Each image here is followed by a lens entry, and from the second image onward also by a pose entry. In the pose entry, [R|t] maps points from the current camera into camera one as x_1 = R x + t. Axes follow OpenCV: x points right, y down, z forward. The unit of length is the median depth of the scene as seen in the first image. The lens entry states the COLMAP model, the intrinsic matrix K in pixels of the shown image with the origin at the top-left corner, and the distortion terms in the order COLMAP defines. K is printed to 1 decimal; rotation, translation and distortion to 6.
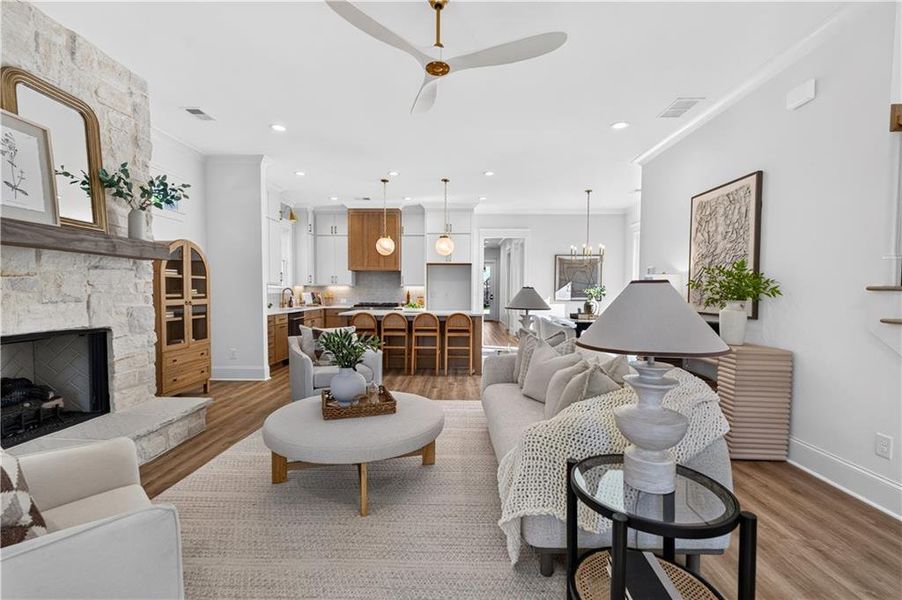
lens RADIAL K [[393.4, 0, 447.8], [0, 393.4, 307.3], [0, 0, 1]] dist [0.007898, -0.001542]
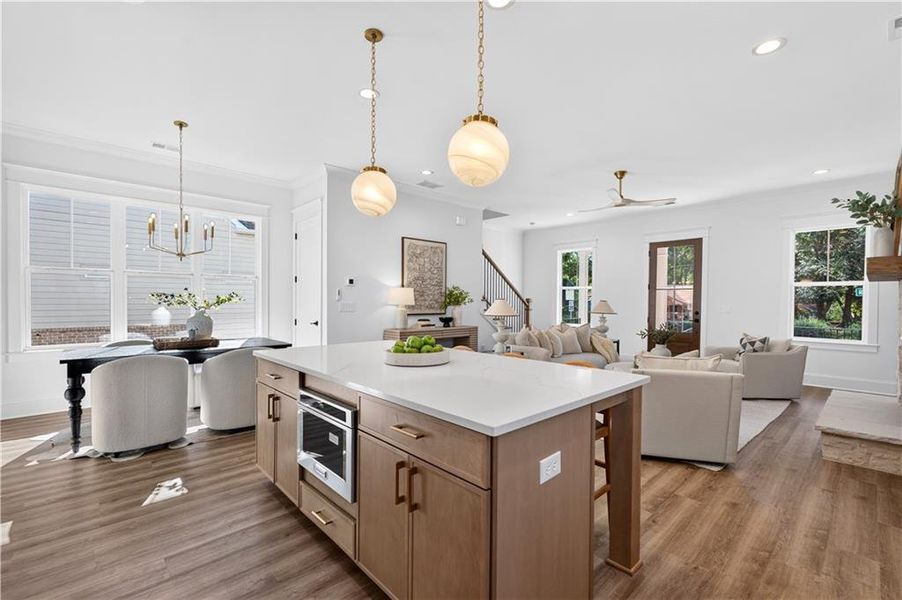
lens RADIAL K [[393.4, 0, 449.1], [0, 393.4, 305.2], [0, 0, 1]] dist [0.007898, -0.001542]
pose [[-0.699316, -0.019720, 0.714540, -0.551373], [0.018657, 0.998775, 0.045824, -0.085504], [-0.714569, 0.045377, -0.698092, 1.882814]]
